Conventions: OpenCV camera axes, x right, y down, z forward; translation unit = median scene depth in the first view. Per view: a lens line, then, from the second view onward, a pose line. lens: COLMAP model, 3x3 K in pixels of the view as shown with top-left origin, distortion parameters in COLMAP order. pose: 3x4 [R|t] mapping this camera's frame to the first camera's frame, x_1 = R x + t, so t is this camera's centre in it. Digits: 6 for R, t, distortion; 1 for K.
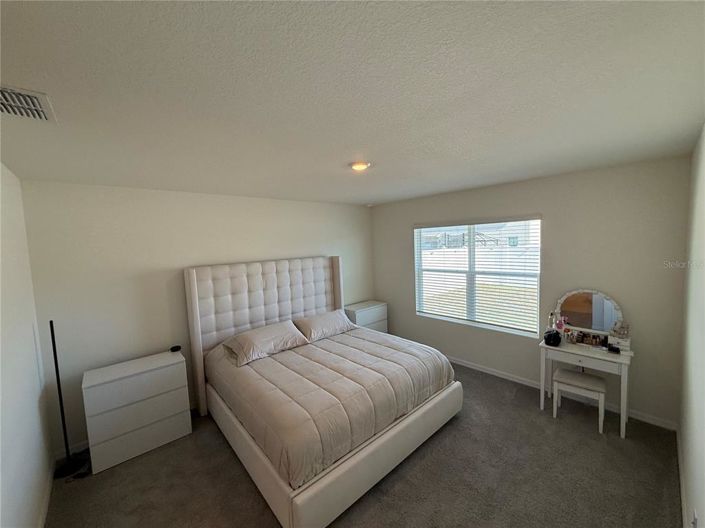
lens RADIAL K [[277.3, 0, 350.5], [0, 277.3, 264.1], [0, 0, 1]] dist [0.001035, 0.000133]
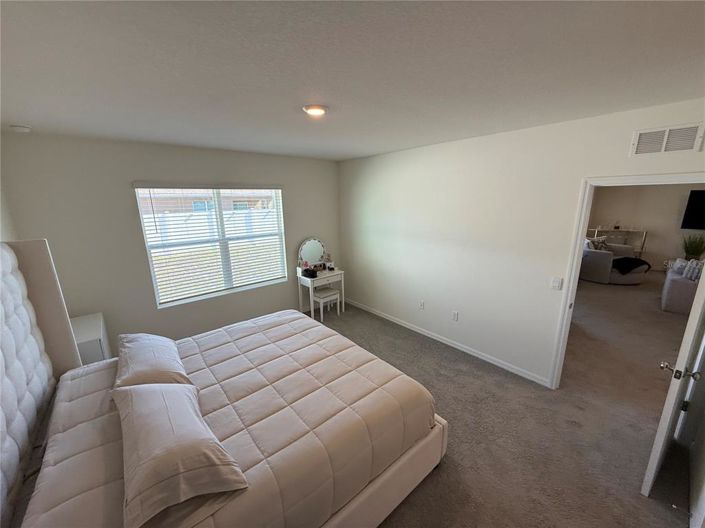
lens RADIAL K [[277.3, 0, 350.5], [0, 277.3, 264.1], [0, 0, 1]] dist [0.001035, 0.000133]
pose [[0.031529, -0.191977, 0.980893, -0.619827], [0.093736, 0.977623, 0.188324, -0.033334], [-0.995098, 0.086007, 0.048819, 0.642771]]
